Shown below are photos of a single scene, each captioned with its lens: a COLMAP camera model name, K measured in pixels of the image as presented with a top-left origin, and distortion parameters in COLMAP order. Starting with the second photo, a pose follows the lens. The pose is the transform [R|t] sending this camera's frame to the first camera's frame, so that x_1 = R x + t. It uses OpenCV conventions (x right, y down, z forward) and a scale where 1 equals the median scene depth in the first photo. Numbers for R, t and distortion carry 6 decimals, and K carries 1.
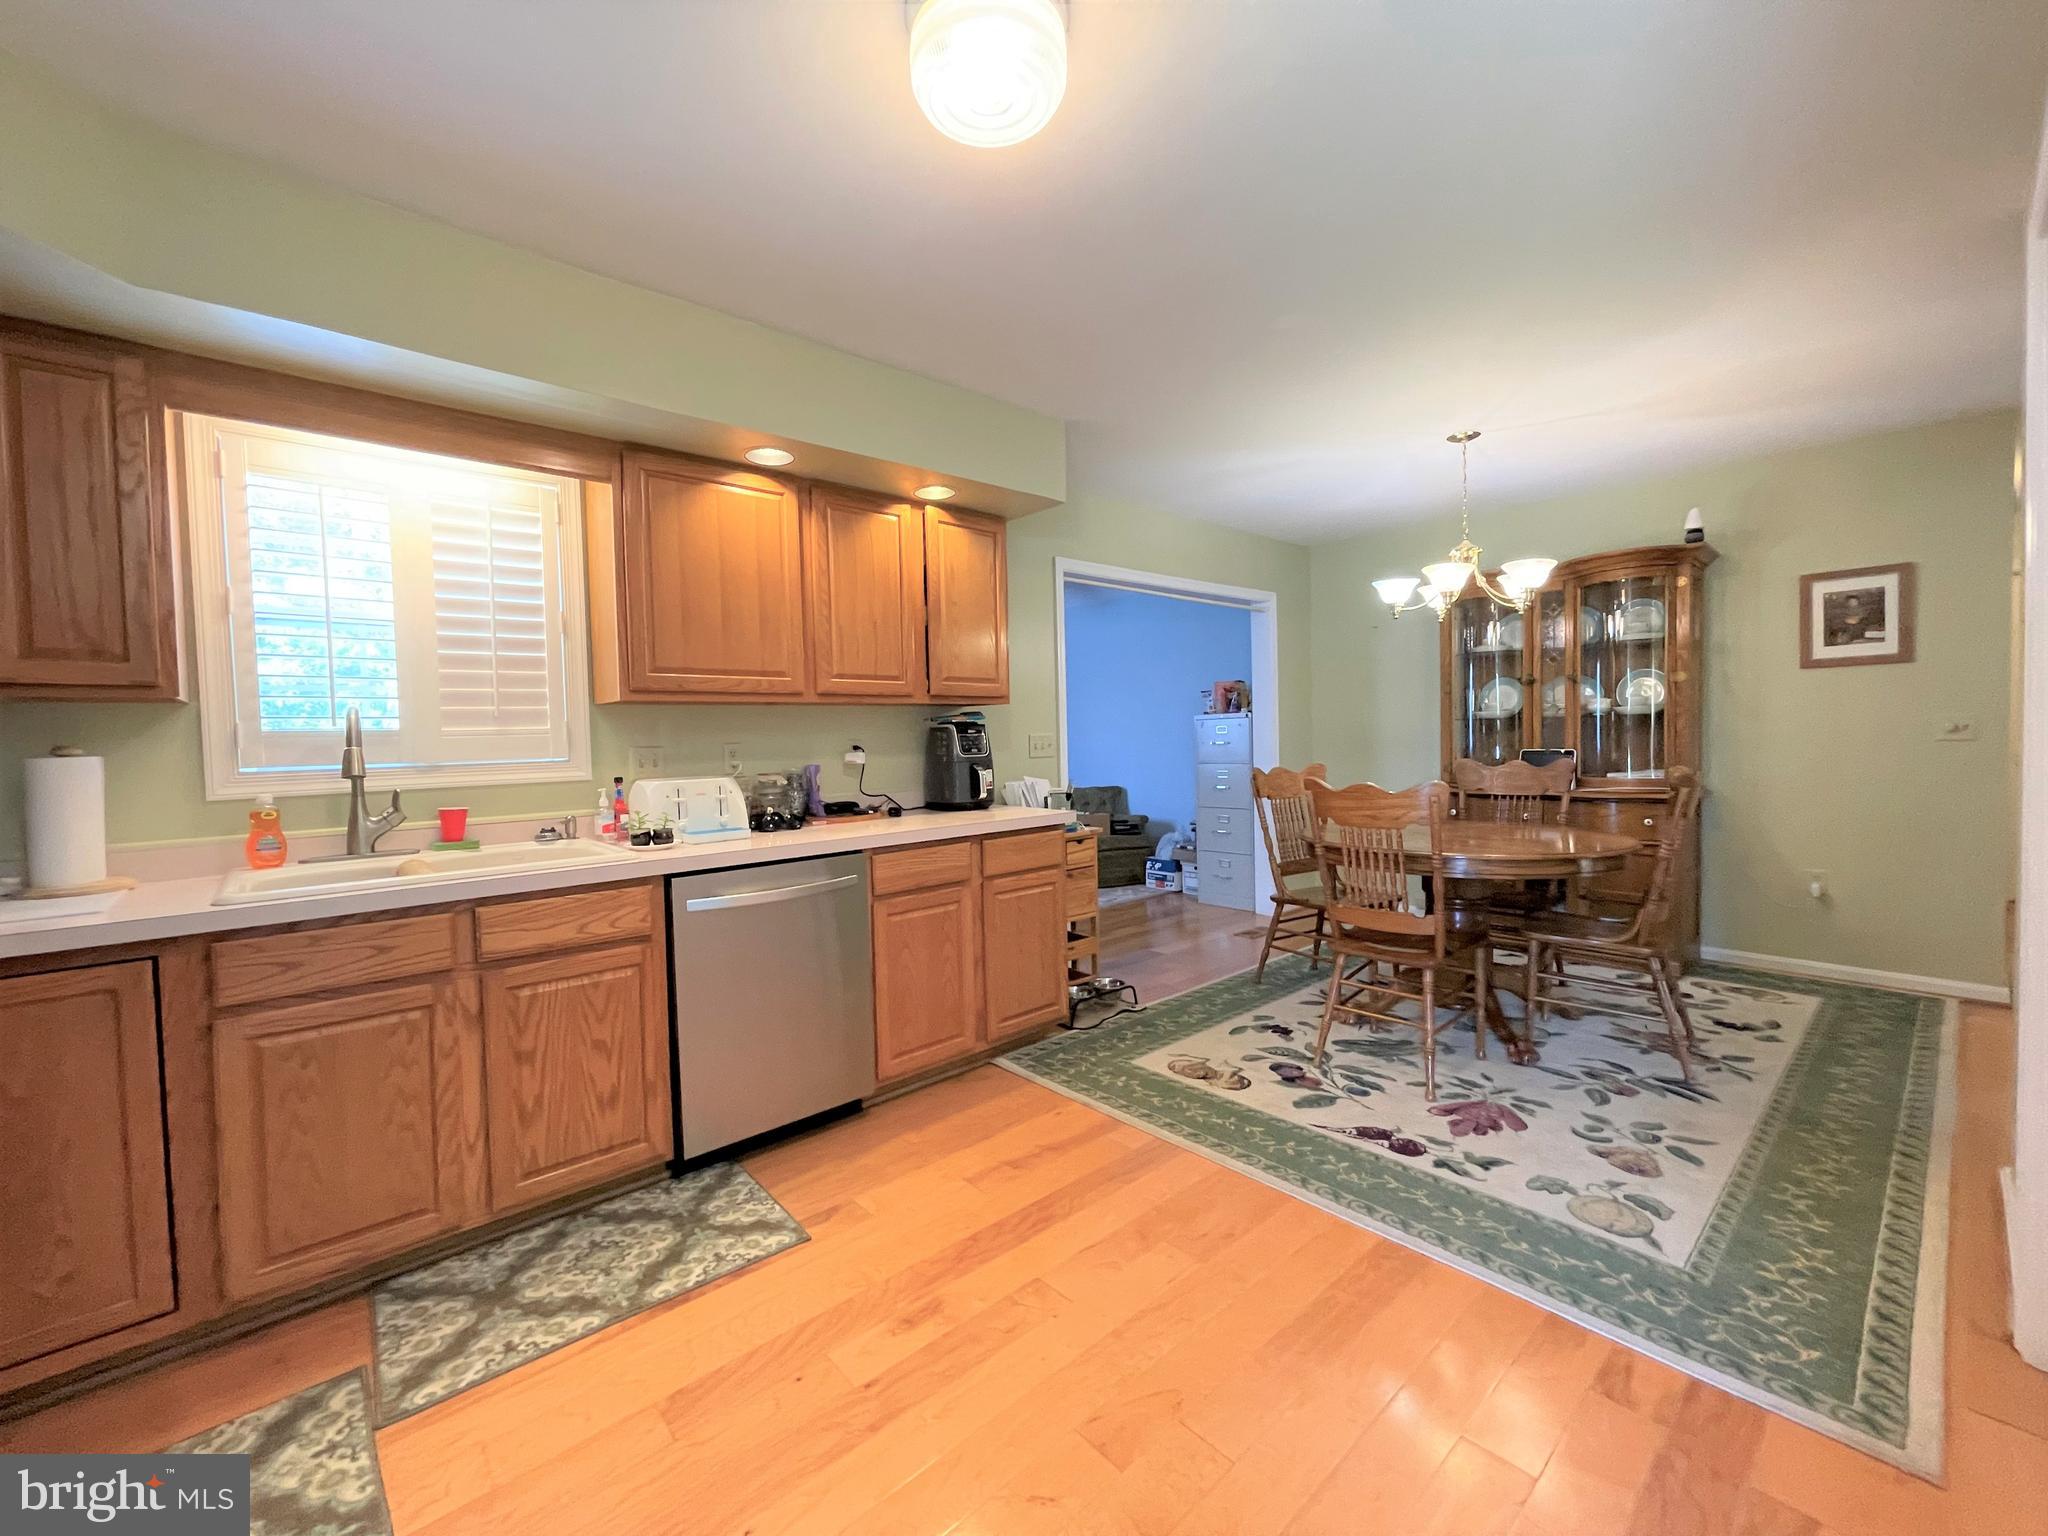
lens RADIAL K [[803.8, 0, 1024.0], [0, 803.8, 768.0], [0, 0, 1]] dist [0.001431, 0.000043]
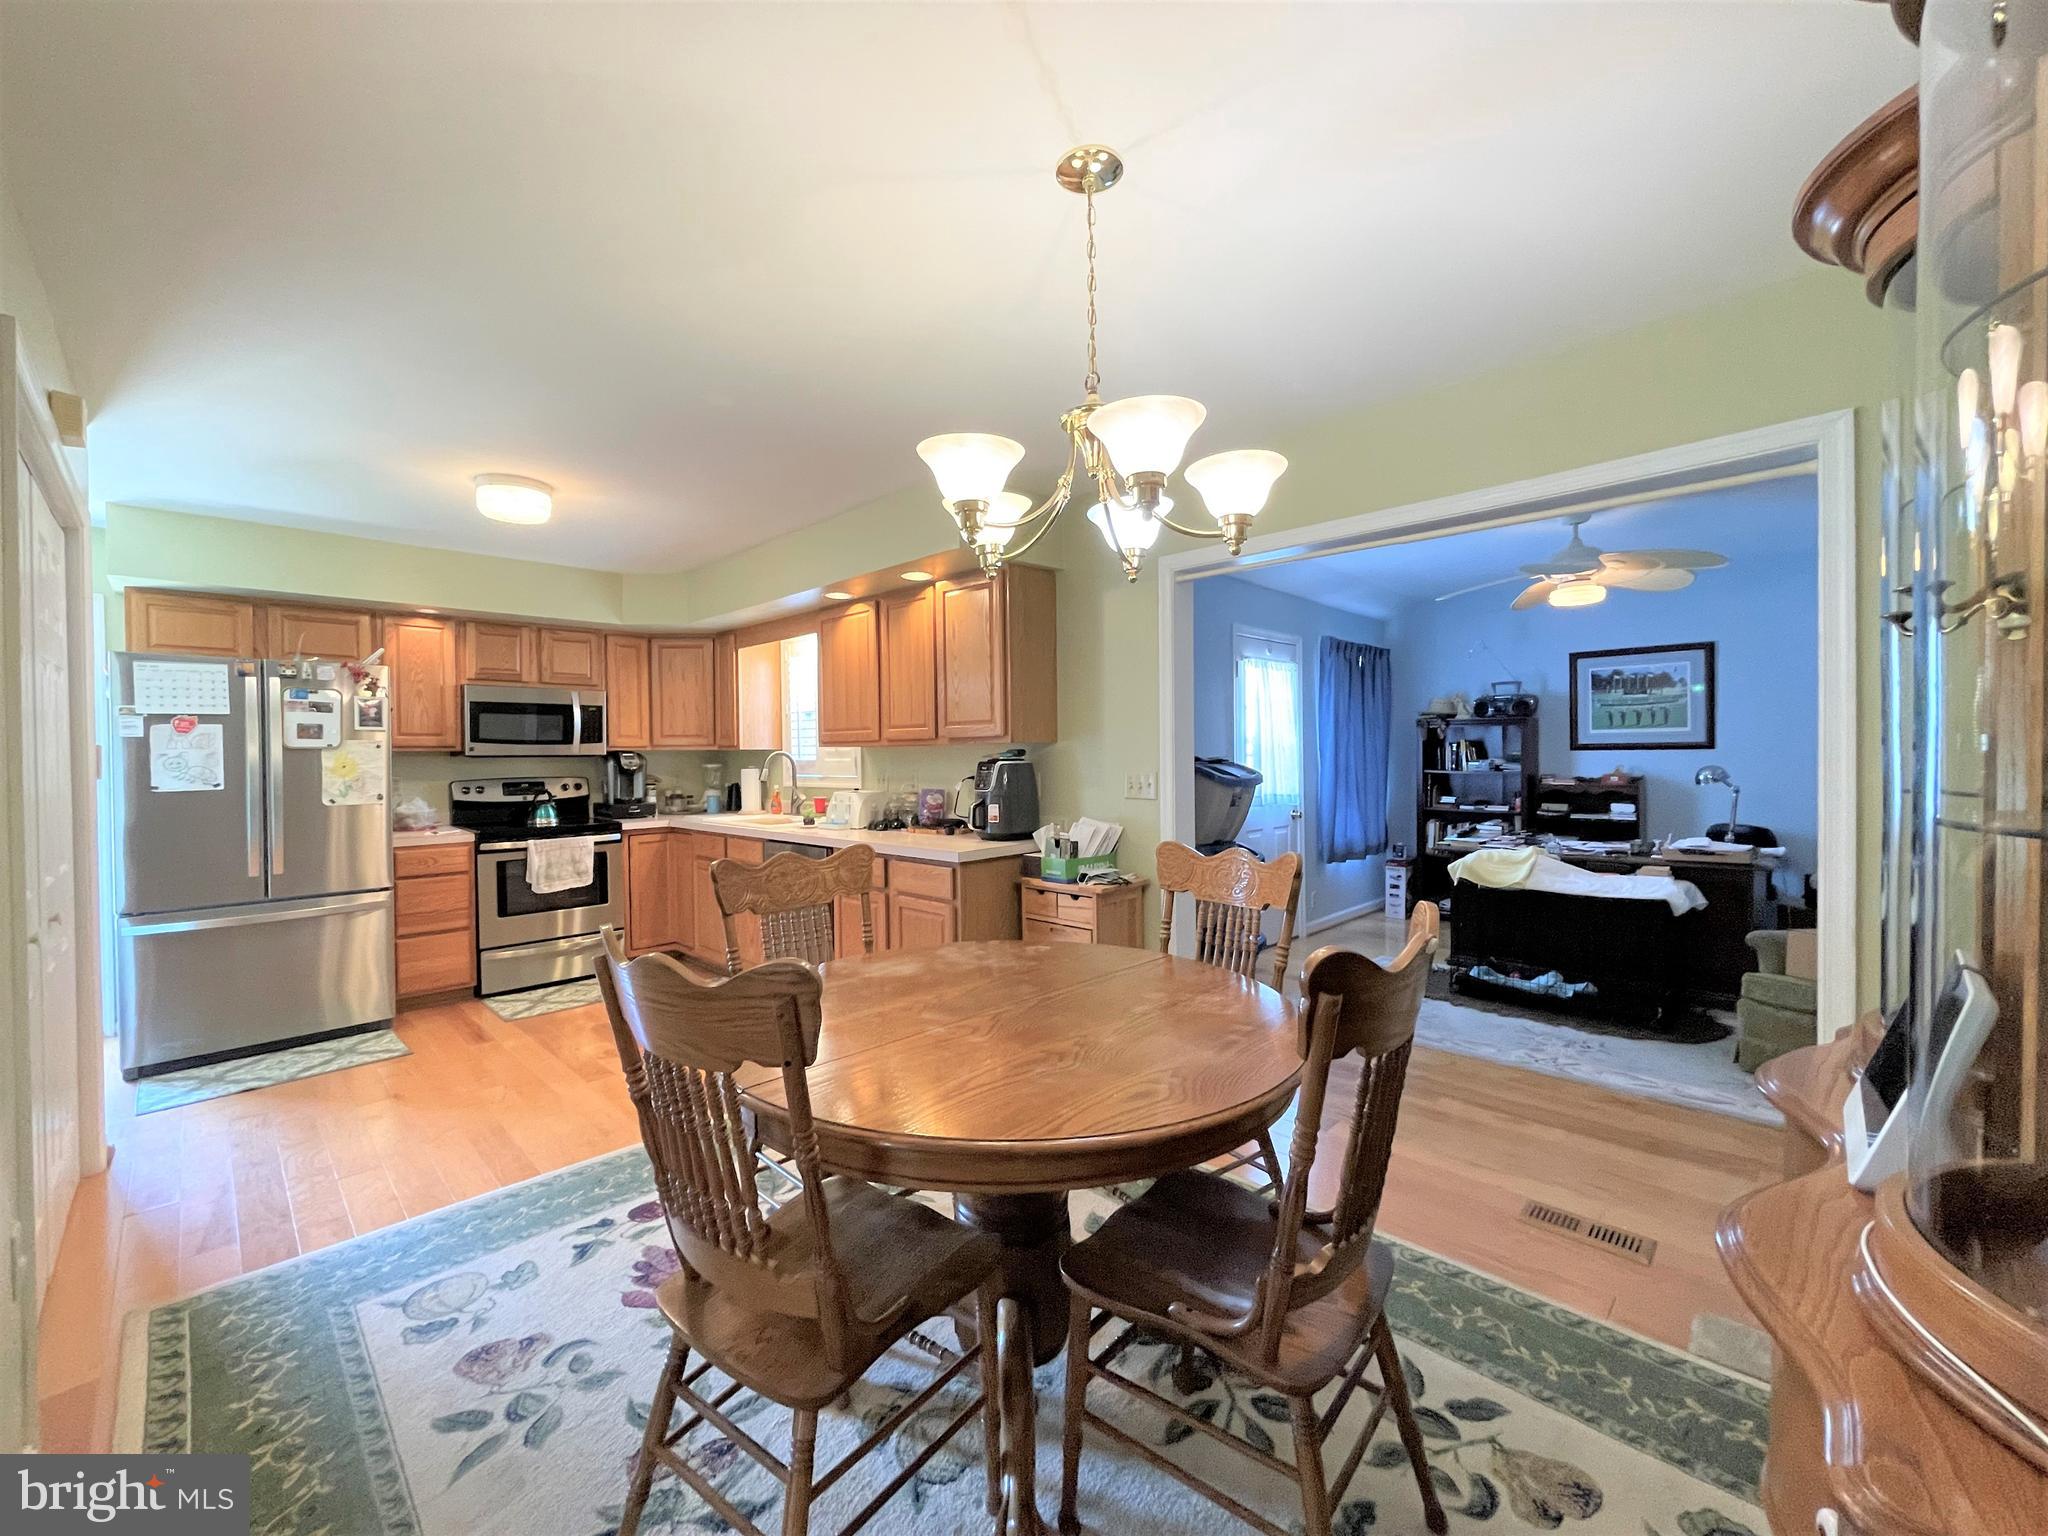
lens RADIAL K [[803.8, 0, 1024.0], [0, 803.8, 768.0], [0, 0, 1]] dist [0.001431, 0.000043]
pose [[0.091127, 0.048013, -0.994681, 1.591200], [-0.021948, 0.998691, 0.046196, -0.147031], [0.995597, 0.017621, 0.092062, 1.458017]]
